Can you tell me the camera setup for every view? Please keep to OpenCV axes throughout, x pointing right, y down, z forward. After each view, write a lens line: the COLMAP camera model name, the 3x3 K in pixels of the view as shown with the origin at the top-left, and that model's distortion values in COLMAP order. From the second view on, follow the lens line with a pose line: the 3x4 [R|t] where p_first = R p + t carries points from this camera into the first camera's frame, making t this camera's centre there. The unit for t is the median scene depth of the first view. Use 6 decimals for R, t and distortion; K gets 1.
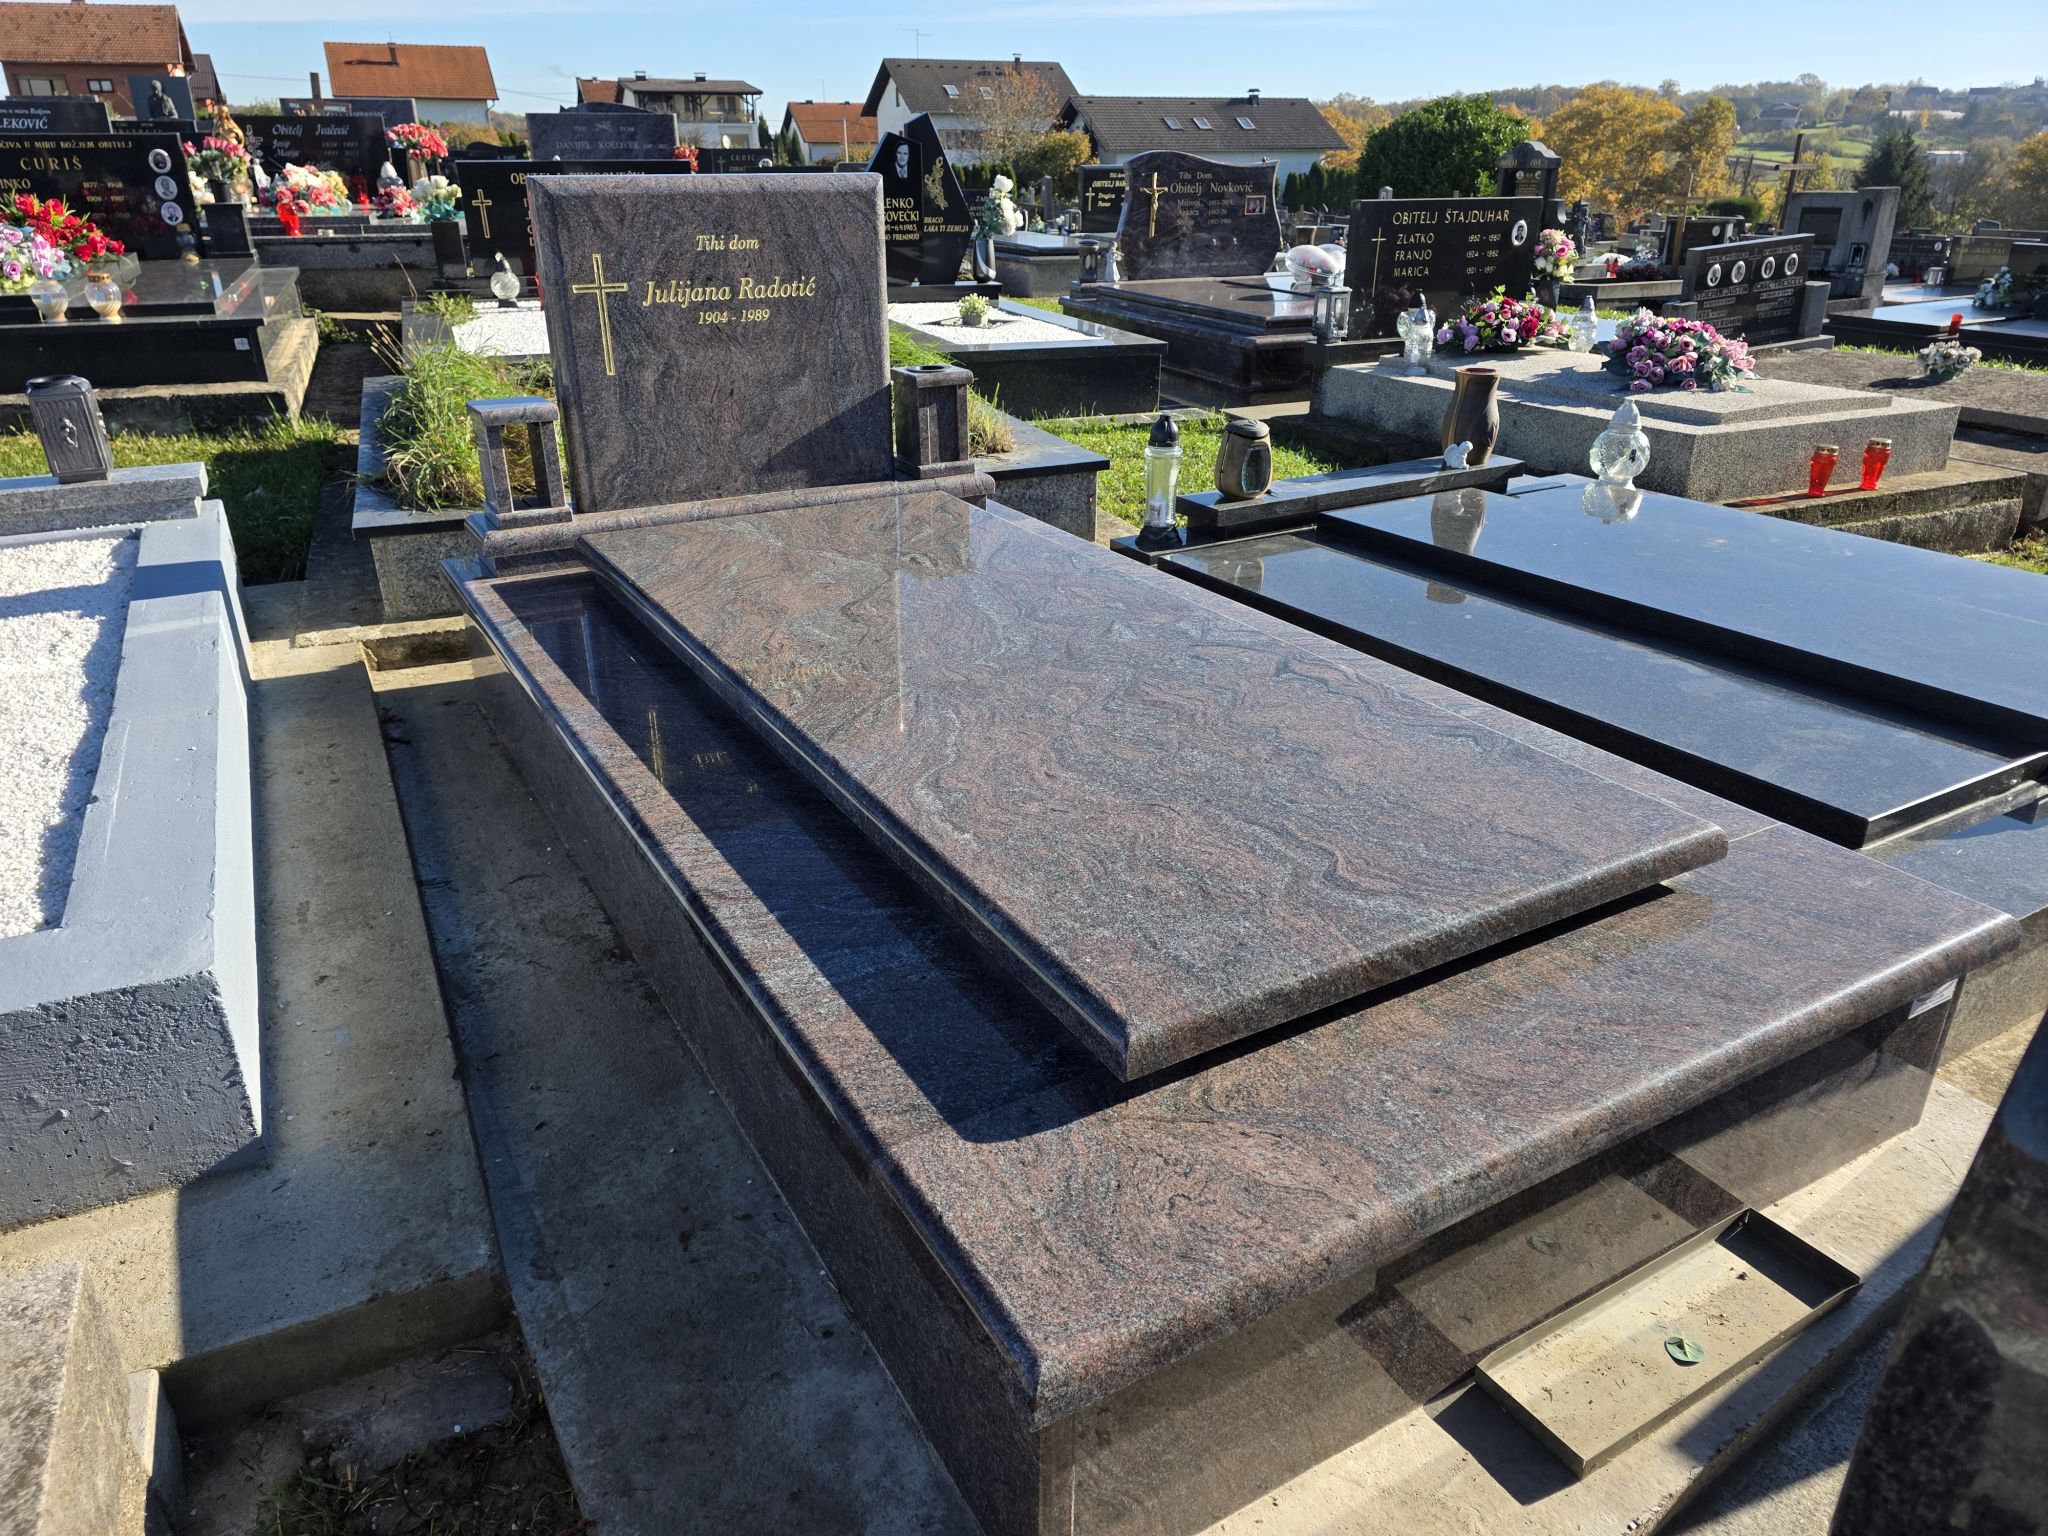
lens RADIAL K [[1374.4, 0, 1019.5], [0, 1374.4, 778.7], [0, 0, 1]] dist [0.051657, -0.041152]
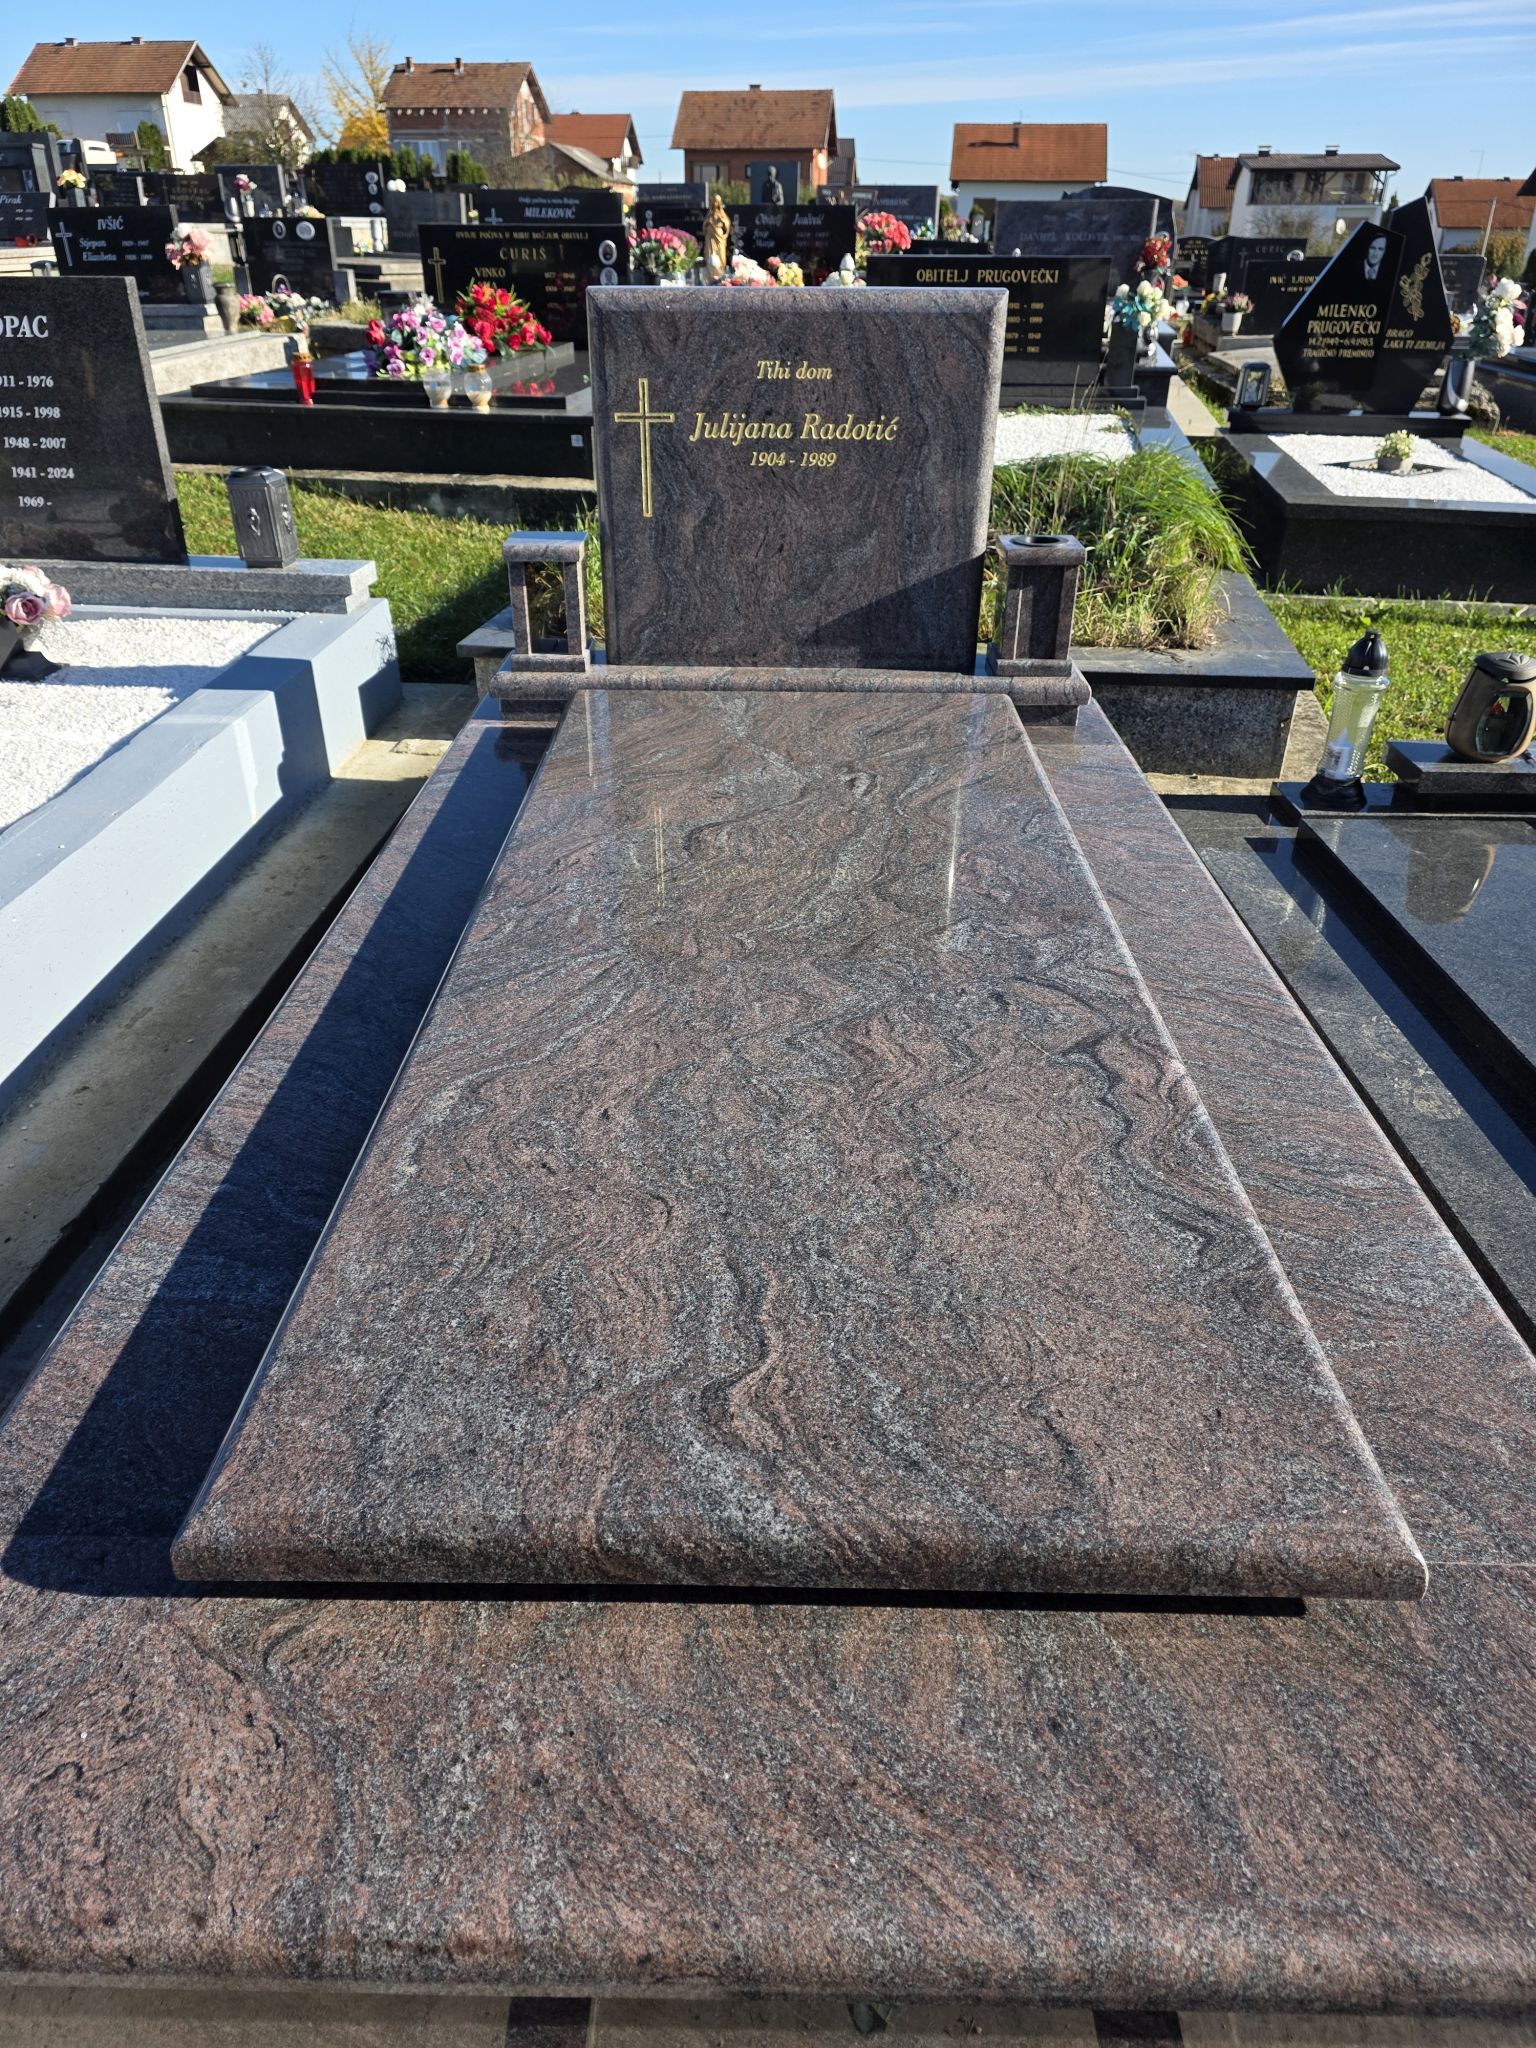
lens RADIAL K [[1374.4, 0, 733.1], [0, 1374.4, 1067.0], [0, 0, 1]] dist [0.051657, -0.041152]
pose [[0.854848, 0.274111, -0.440567, 0.239434], [-0.222948, 0.960738, 0.165156, -0.098797], [0.468540, -0.042960, 0.882397, 0.190093]]
